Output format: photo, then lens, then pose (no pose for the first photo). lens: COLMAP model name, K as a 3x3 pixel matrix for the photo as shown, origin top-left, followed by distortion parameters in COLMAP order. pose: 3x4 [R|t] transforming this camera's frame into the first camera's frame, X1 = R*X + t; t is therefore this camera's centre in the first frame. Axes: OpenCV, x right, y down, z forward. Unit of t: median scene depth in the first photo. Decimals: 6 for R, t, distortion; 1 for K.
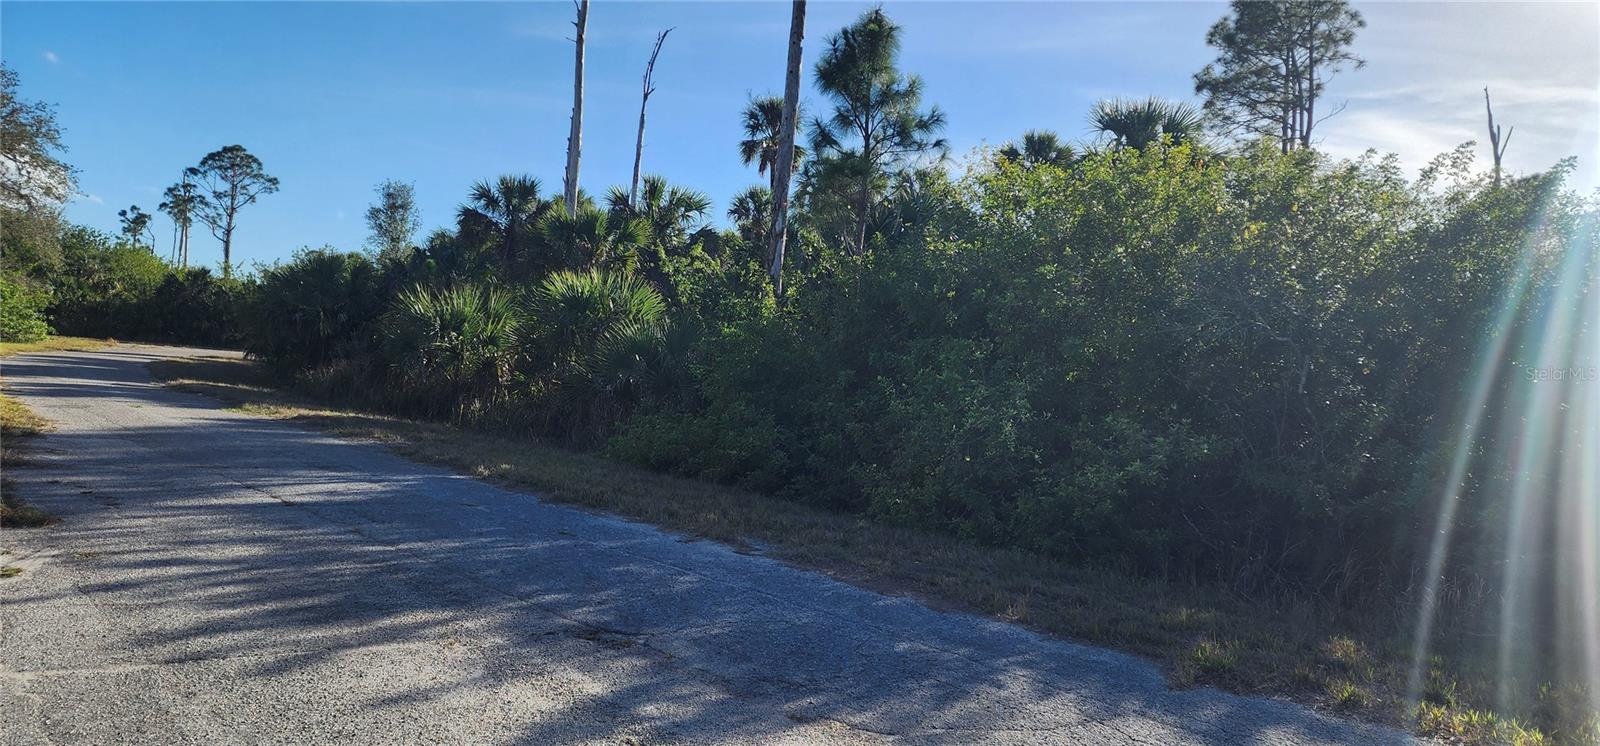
lens RADIAL K [[1067.8, 0, 800.0], [0, 1067.8, 373.0], [0, 0, 1]] dist [0.105176, -0.122302]
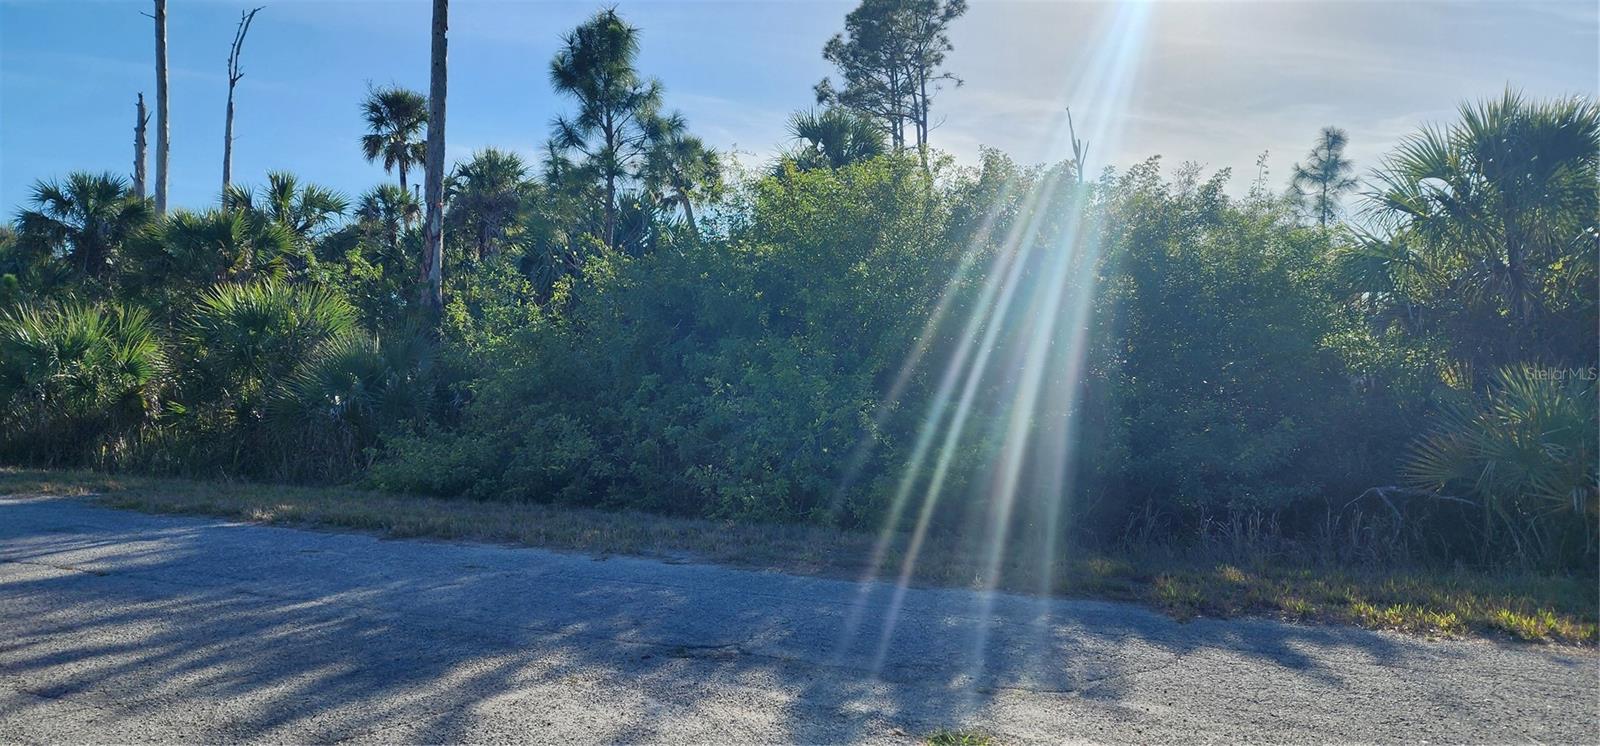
lens RADIAL K [[1067.8, 0, 800.0], [0, 1067.8, 373.0], [0, 0, 1]] dist [0.105176, -0.122302]
pose [[0.931326, -0.060469, 0.359131, -0.106294], [0.060522, 0.998105, 0.011107, -0.003783], [-0.359122, 0.011391, 0.933221, 0.011885]]
